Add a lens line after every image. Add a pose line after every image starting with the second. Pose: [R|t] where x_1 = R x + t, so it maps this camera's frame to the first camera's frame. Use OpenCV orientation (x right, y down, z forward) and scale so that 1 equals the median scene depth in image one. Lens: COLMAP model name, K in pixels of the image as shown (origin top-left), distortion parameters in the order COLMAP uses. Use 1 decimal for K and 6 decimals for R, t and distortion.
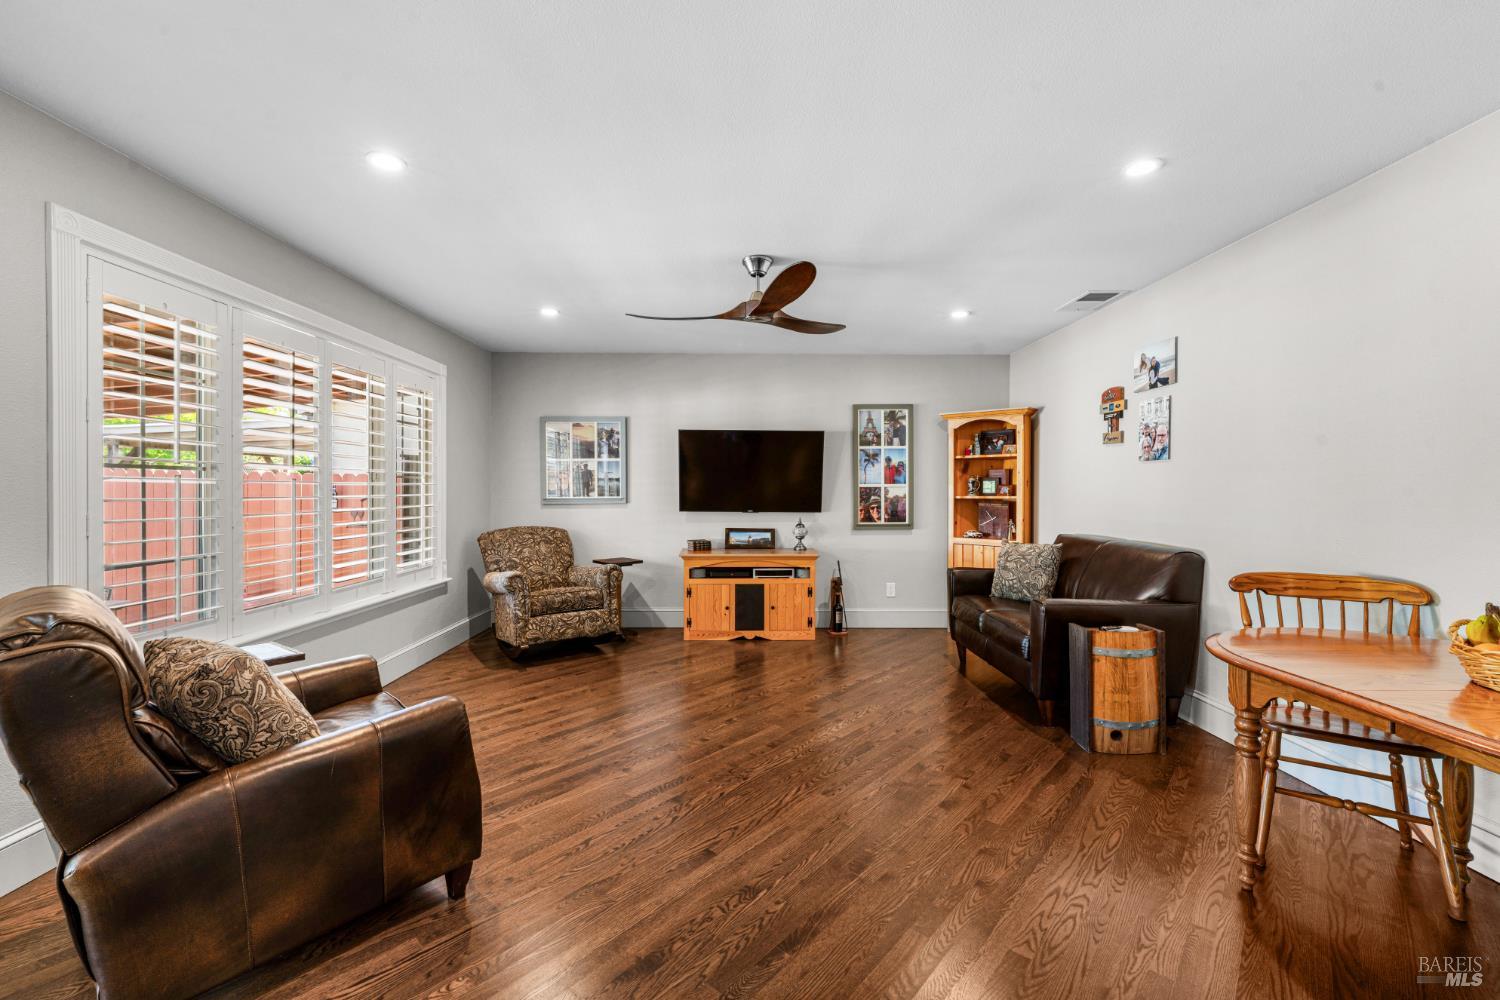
lens RADIAL K [[608.4, 0, 753.1], [0, 608.4, 495.5], [0, 0, 1]] dist [-0.002660, -0.000485]
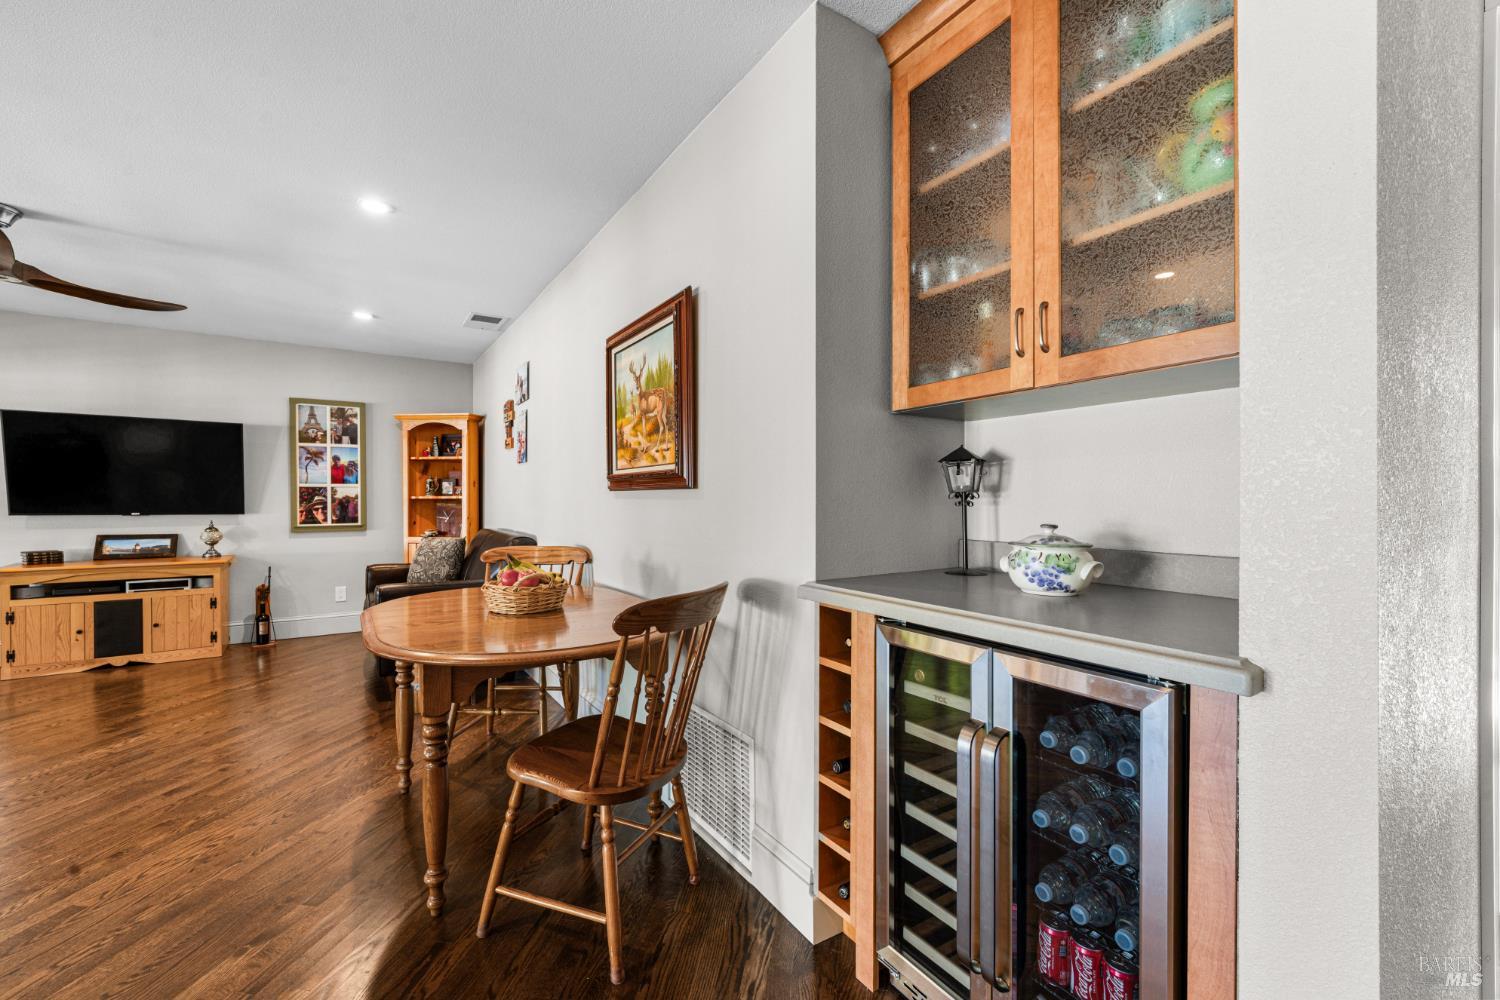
lens RADIAL K [[608.4, 0, 745.0], [0, 608.4, 500.1], [0, 0, 1]] dist [-0.002660, -0.000485]
pose [[0.841047, -0.001550, 0.540959, 0.251082], [0.005566, 0.999968, -0.005787, 0.016458], [-0.540933, 0.007878, 0.841029, -0.158455]]
